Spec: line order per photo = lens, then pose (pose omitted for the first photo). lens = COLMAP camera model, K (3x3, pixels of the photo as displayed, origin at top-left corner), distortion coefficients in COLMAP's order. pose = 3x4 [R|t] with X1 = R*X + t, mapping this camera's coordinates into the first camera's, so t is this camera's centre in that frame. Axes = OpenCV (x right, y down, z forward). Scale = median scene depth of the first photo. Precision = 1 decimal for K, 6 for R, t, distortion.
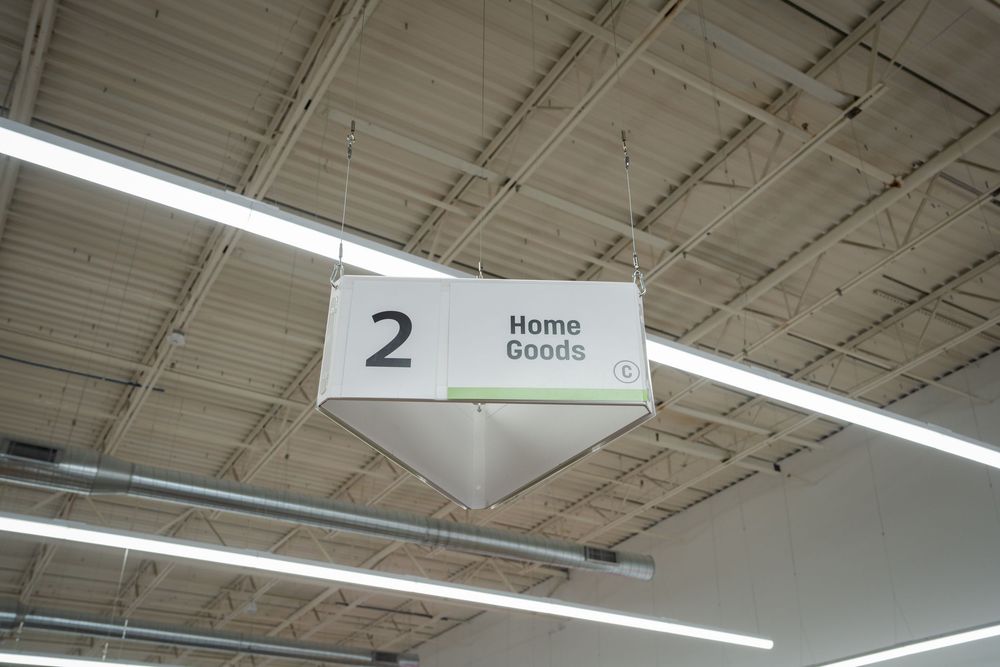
lens RADIAL K [[966.0, 0, 500.0], [0, 966.0, 333.5], [0, 0, 1]] dist [-0.098119, 0.193694]
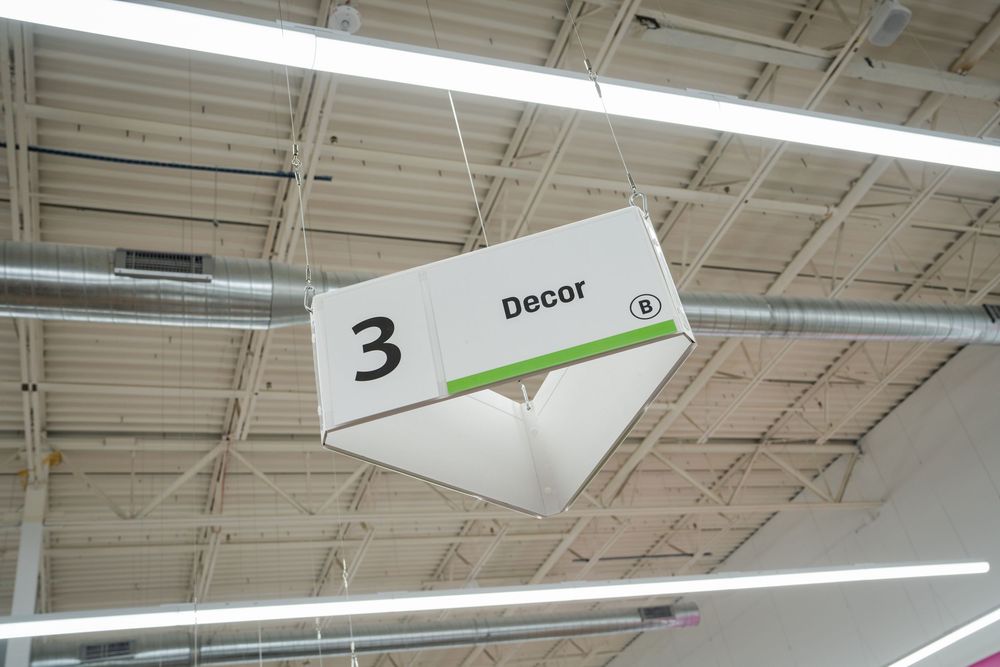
lens RADIAL K [[951.0, 0, 469.5], [0, 951.0, 404.2], [0, 0, 1]] dist [0.003778, 0.021249]
pose [[0.962194, -0.265318, -0.061555, -0.096929], [0.264599, 0.964157, -0.019695, 0.088212], [0.064575, 0.002663, 0.997909, 0.139074]]
